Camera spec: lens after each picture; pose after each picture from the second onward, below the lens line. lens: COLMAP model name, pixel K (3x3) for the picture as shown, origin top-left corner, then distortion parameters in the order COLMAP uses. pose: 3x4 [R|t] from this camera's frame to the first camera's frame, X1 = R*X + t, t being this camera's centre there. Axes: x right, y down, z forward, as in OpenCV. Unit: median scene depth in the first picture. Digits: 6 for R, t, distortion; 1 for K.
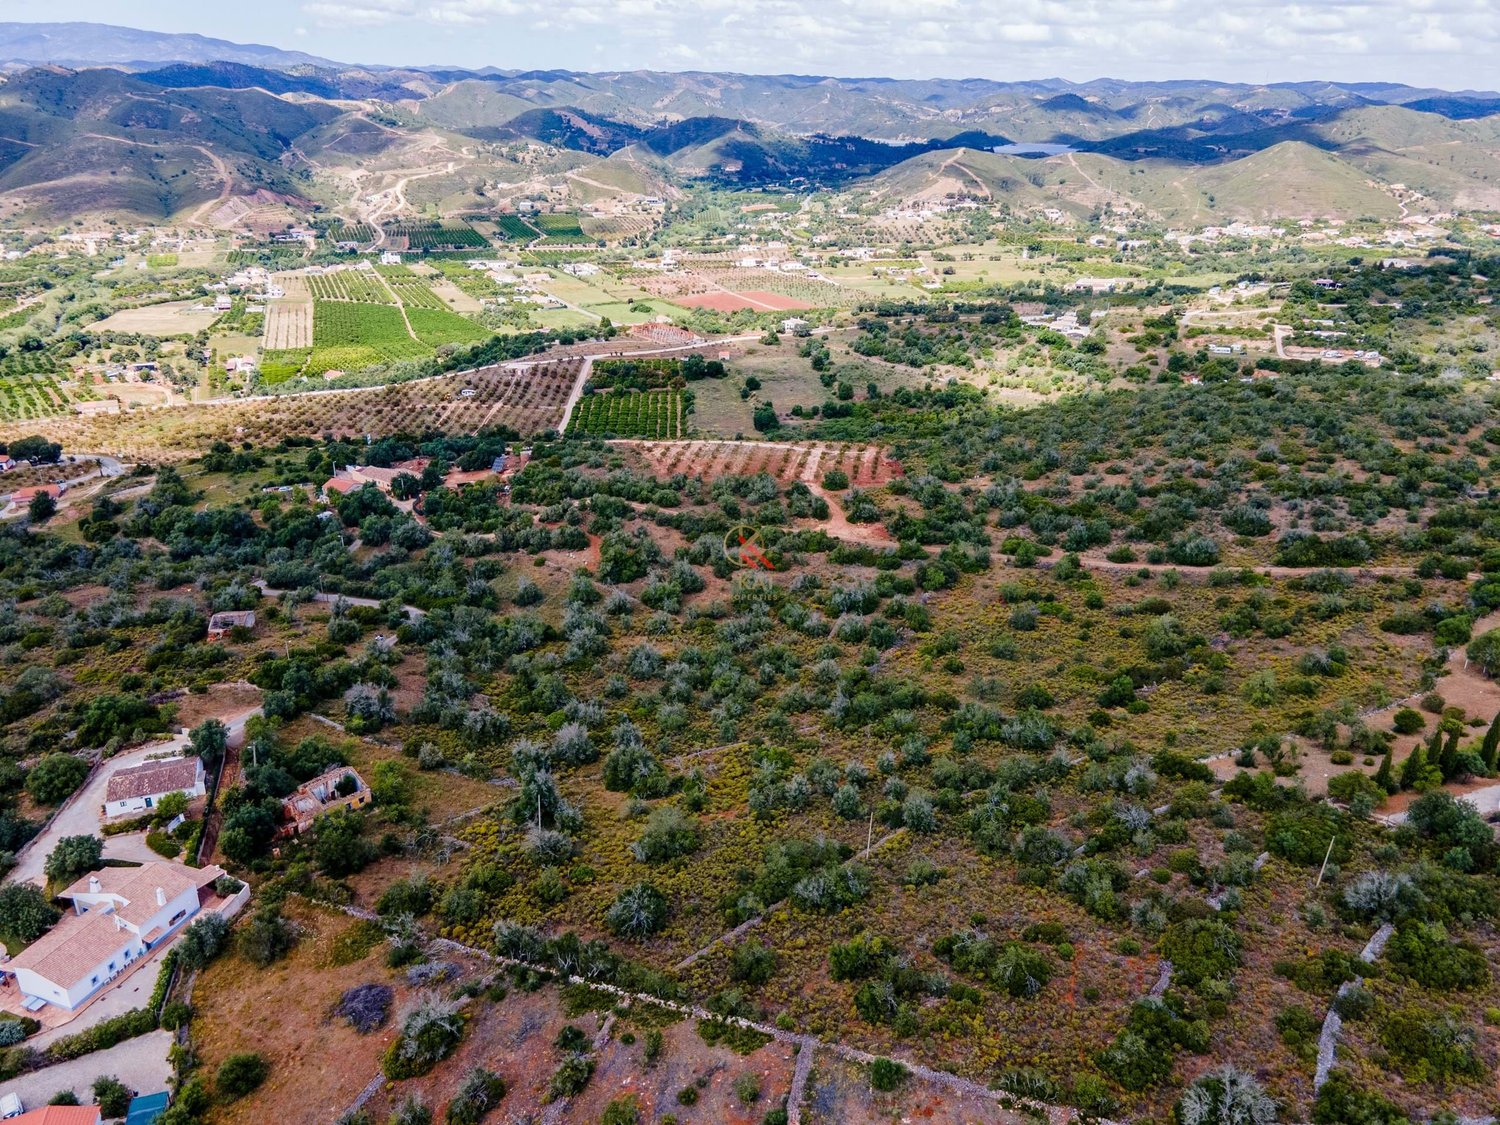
lens RADIAL K [[1078.7, 0, 752.7], [0, 1078.7, 557.2], [0, 0, 1]] dist [0.031747, 0.020053]
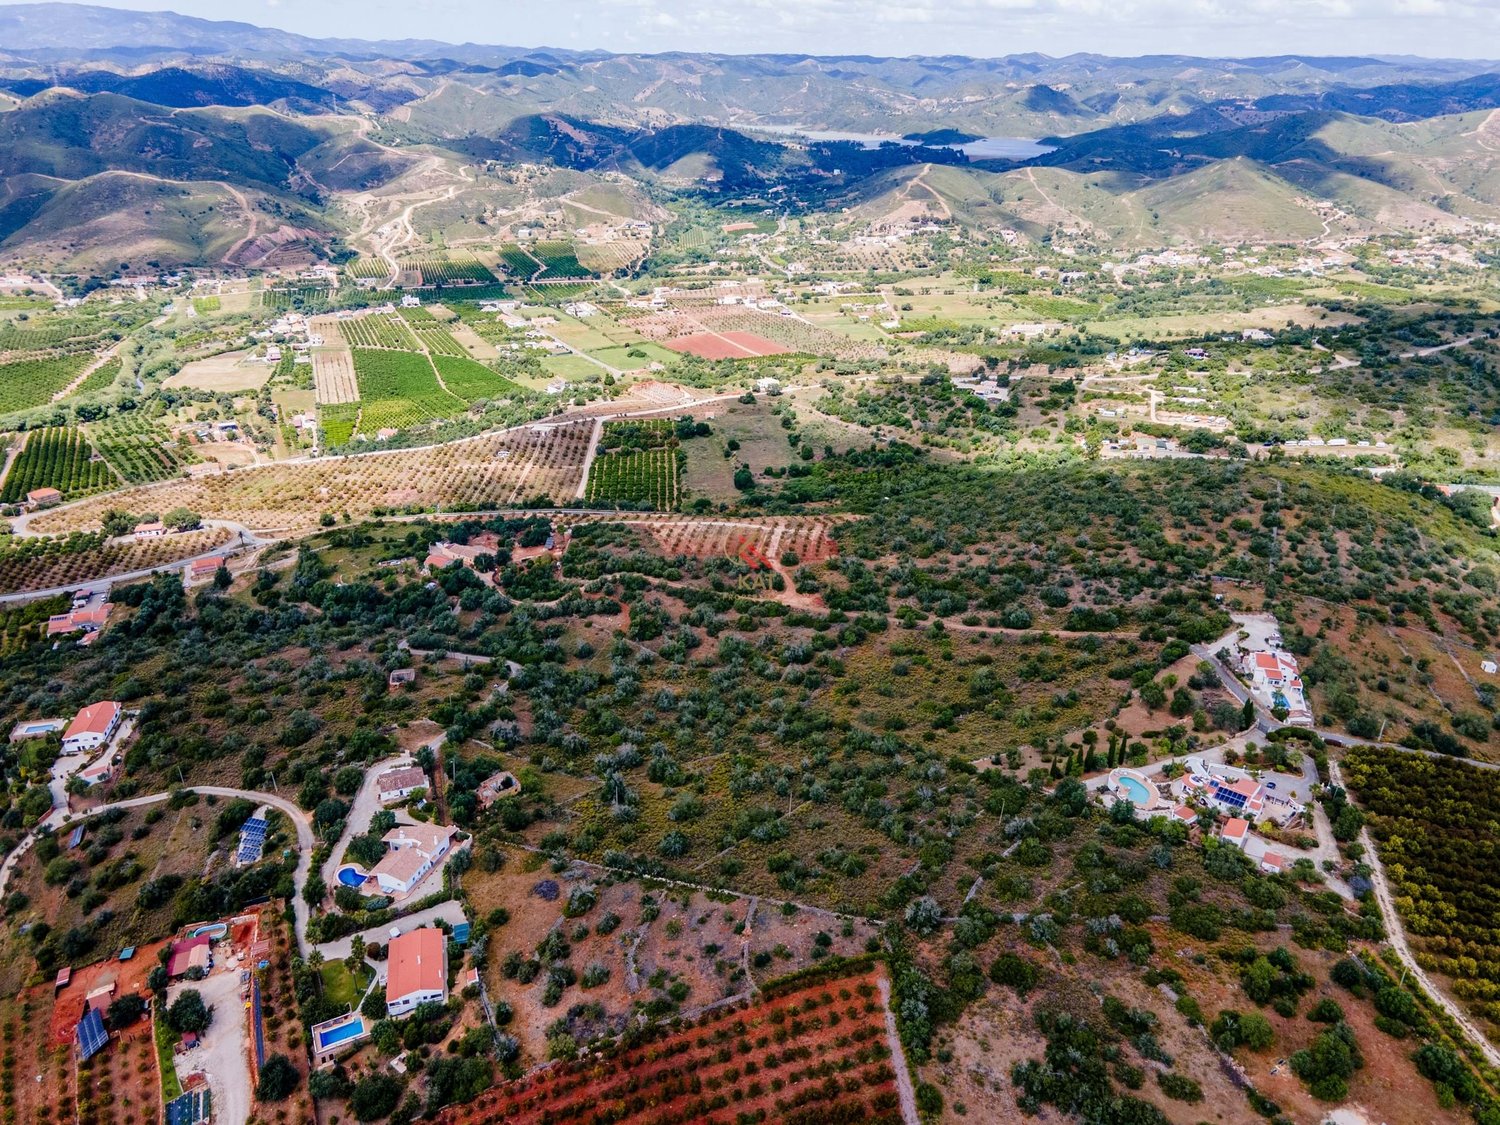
lens RADIAL K [[1078.7, 0, 749.5], [0, 1078.7, 565.3], [0, 0, 1]] dist [0.031747, 0.020053]
pose [[0.999859, -0.014587, 0.008259, 0.010424], [0.014299, 0.999322, 0.033929, -0.104953], [-0.008748, -0.033806, 0.999390, -0.404076]]
